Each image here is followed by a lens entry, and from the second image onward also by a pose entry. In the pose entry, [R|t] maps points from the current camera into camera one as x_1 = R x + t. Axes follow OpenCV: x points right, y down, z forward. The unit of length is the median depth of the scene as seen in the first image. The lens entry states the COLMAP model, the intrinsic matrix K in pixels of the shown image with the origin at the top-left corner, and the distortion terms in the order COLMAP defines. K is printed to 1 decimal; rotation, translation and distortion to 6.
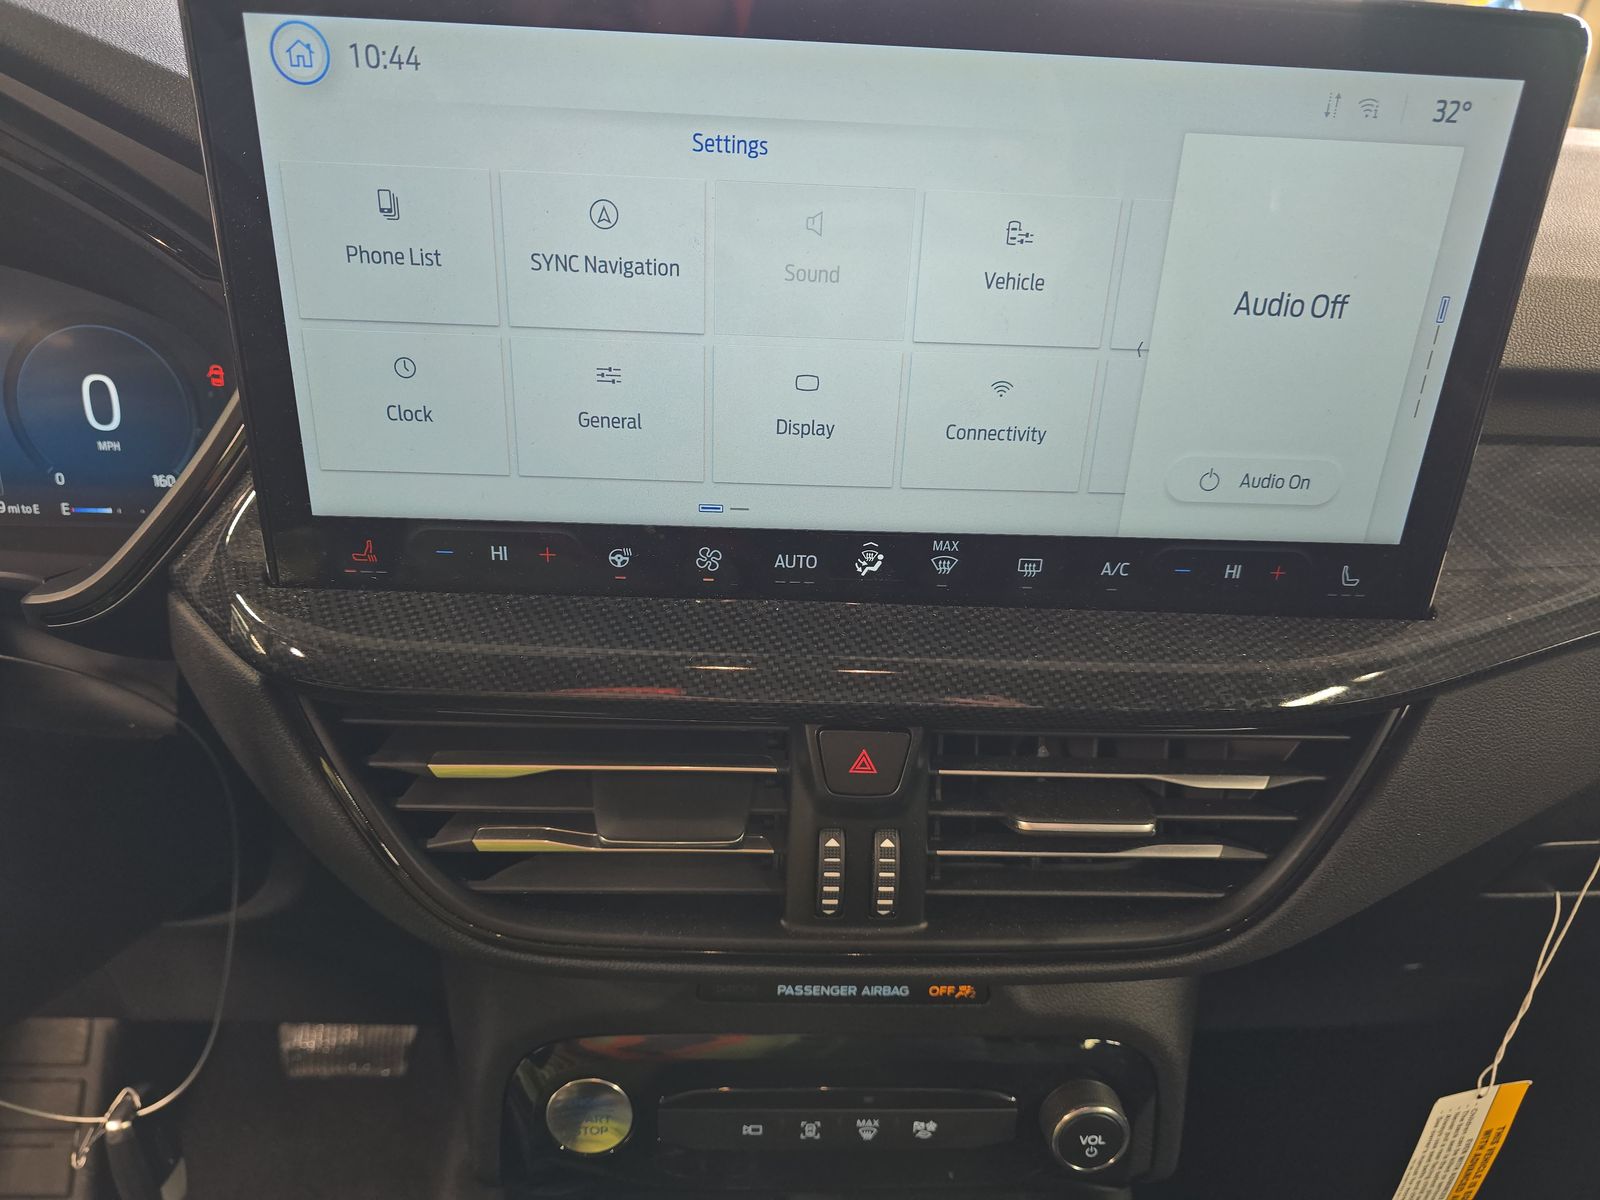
lens RADIAL K [[1077.4, 0, 800.6], [0, 1077.4, 602.8], [0, 0, 1]] dist [0.008773, -0.010738]
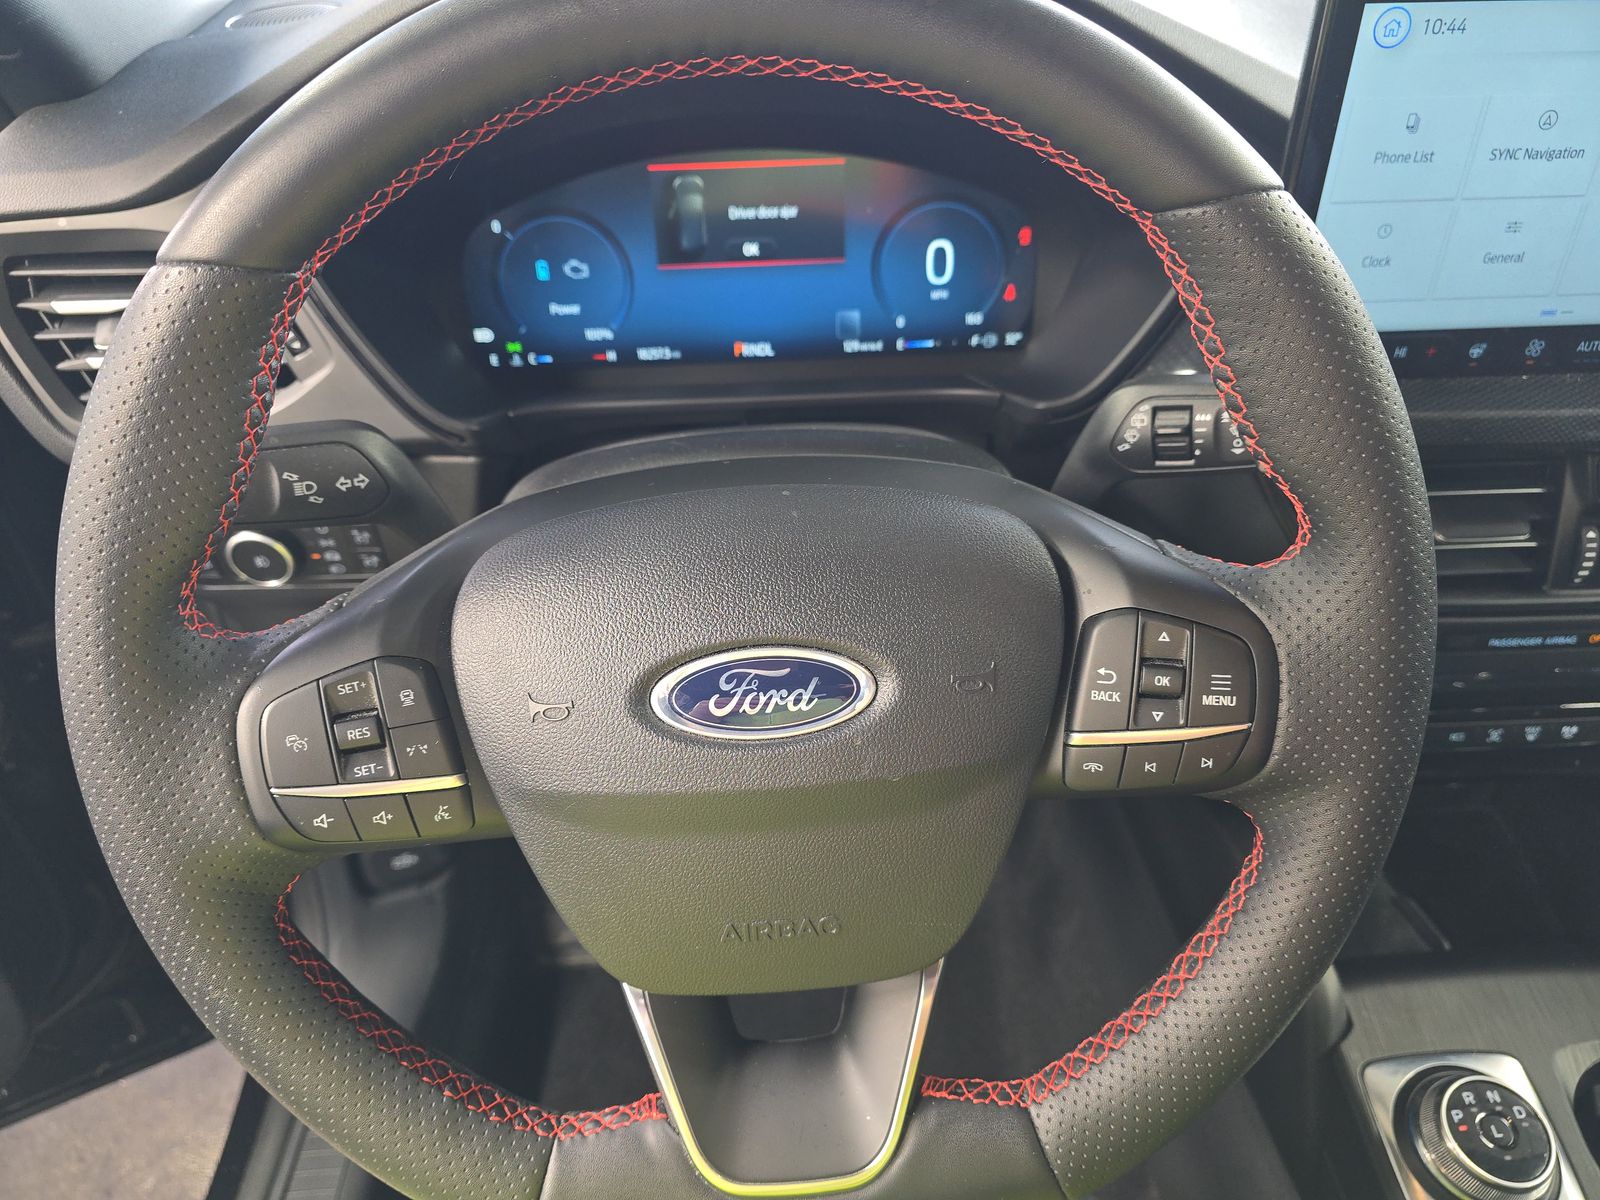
lens RADIAL K [[1077.4, 0, 799.1], [0, 1077.4, 598.3], [0, 0, 1]] dist [0.008773, -0.010738]
pose [[0.998020, -0.051732, -0.035784, -1.044523], [0.057024, 0.984213, 0.167553, -0.007749], [0.026551, -0.169262, 0.985213, -0.555355]]
